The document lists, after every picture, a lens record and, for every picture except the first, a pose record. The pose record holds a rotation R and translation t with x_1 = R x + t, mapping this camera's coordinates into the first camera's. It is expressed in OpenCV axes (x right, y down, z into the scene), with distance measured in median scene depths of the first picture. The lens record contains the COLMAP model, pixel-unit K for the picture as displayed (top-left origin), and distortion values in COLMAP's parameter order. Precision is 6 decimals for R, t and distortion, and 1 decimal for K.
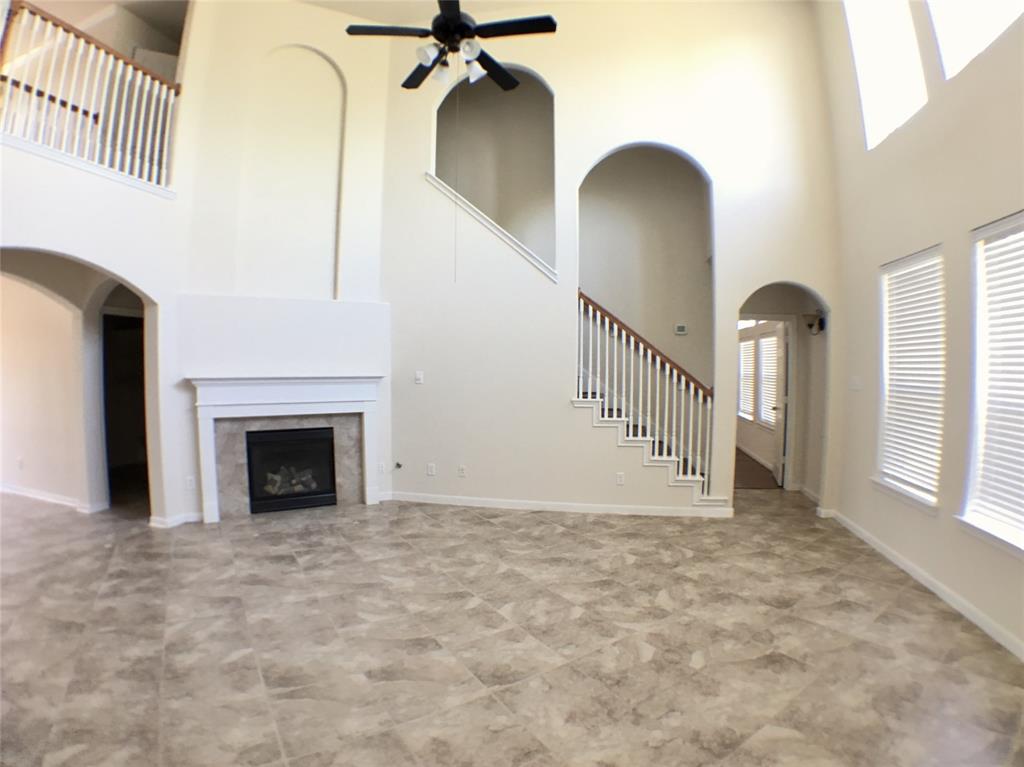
lens RADIAL K [[489.9, 0, 526.0], [0, 489.9, 383.7], [0, 0, 1]] dist [-0.163954, 0.023152]
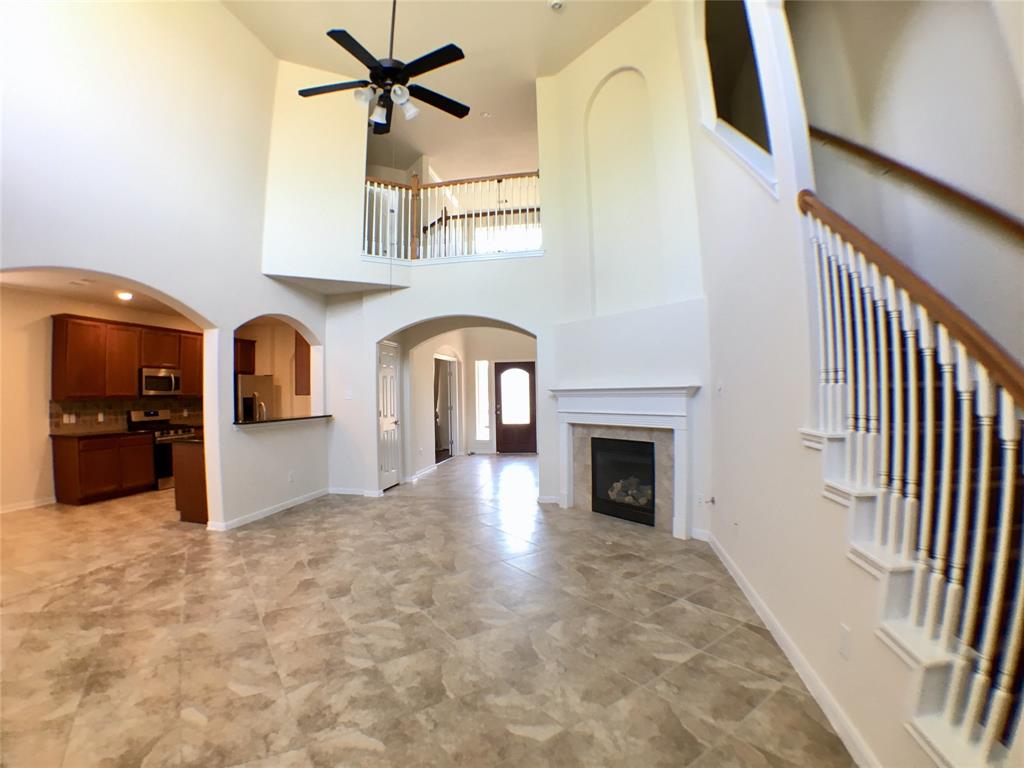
lens RADIAL K [[489.9, 0, 526.0], [0, 489.9, 384.2], [0, 0, 1]] dist [-0.163954, 0.023152]
pose [[0.005312, -0.030094, -0.999533, 0.796653], [-0.017681, 0.999388, -0.030184, 0.017230], [0.999830, 0.017833, 0.004776, 1.117770]]
